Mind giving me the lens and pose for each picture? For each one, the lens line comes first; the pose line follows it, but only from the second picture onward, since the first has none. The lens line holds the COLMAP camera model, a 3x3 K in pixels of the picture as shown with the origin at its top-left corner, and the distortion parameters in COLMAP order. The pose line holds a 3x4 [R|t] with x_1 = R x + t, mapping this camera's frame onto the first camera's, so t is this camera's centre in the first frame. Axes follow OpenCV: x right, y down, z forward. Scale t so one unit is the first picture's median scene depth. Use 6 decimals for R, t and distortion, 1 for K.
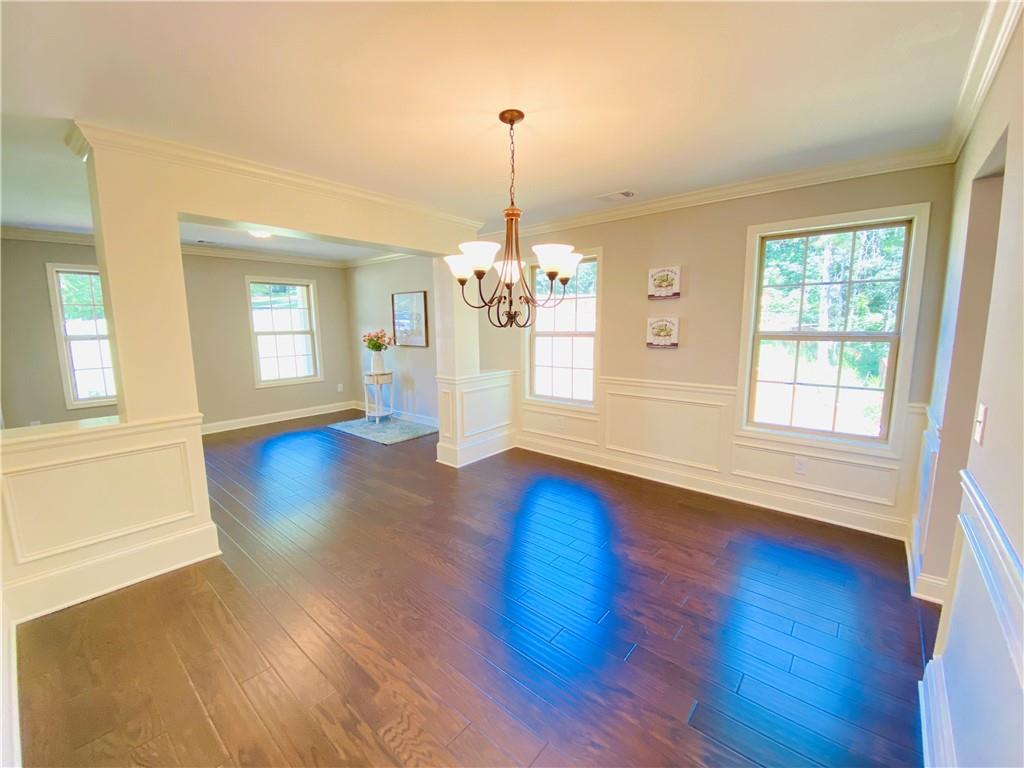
lens RADIAL K [[418.1, 0, 512.4], [0, 418.1, 381.5], [0, 0, 1]] dist [0.047517, -0.035944]
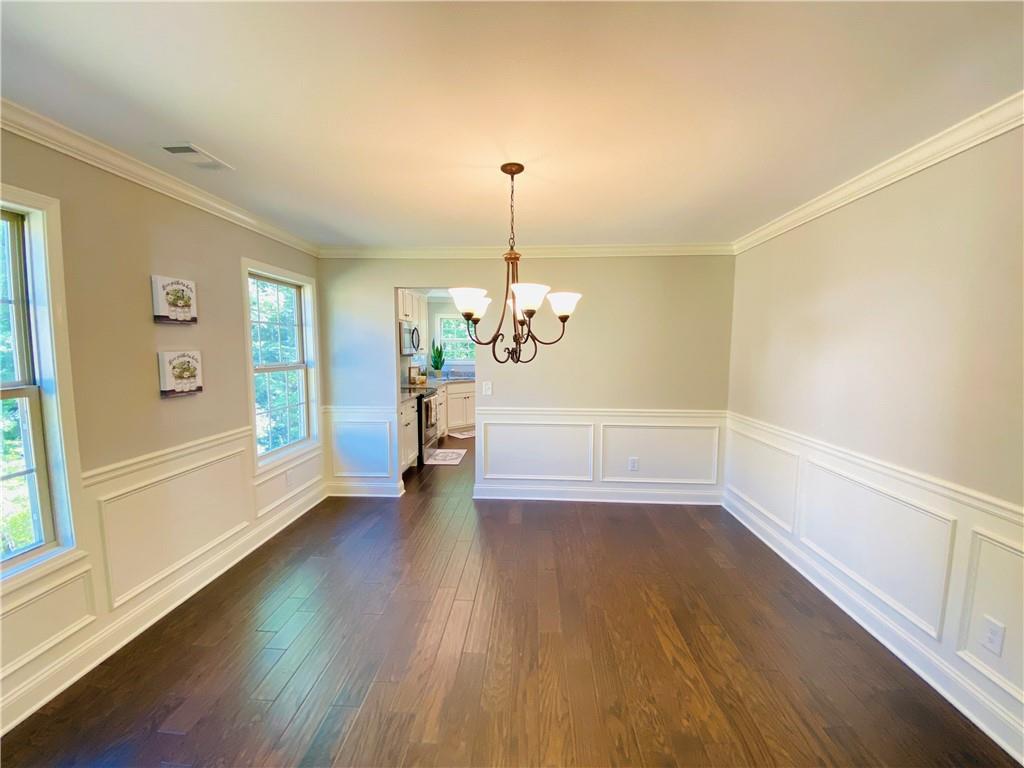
lens RADIAL K [[418.1, 0, 512.4], [0, 418.1, 381.5], [0, 0, 1]] dist [0.047517, -0.035944]
pose [[-0.605902, -0.062413, 0.793087, -0.815729], [0.116012, 0.979329, 0.165700, -0.252729], [-0.787035, 0.192406, -0.586137, 1.599357]]
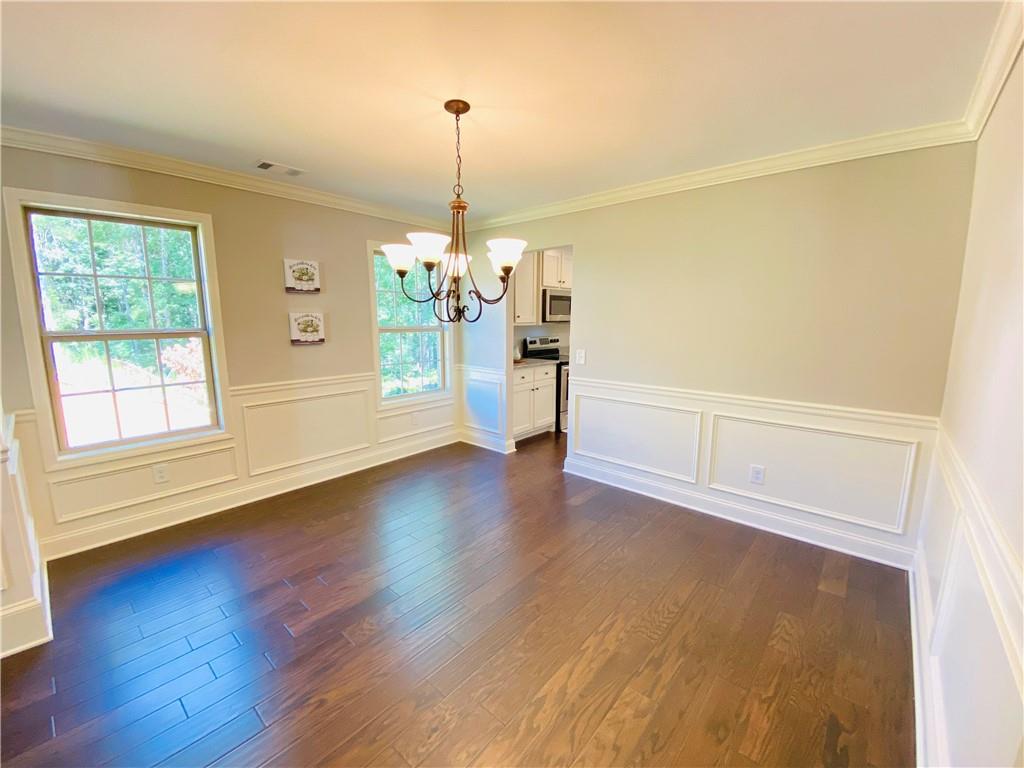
lens RADIAL K [[418.1, 0, 512.4], [0, 418.1, 381.5], [0, 0, 1]] dist [0.047517, -0.035944]
pose [[0.006943, -0.143832, 0.989578, -0.980010], [0.138993, 0.980134, 0.141484, -0.113951], [-0.990269, 0.136562, 0.026797, 0.863222]]
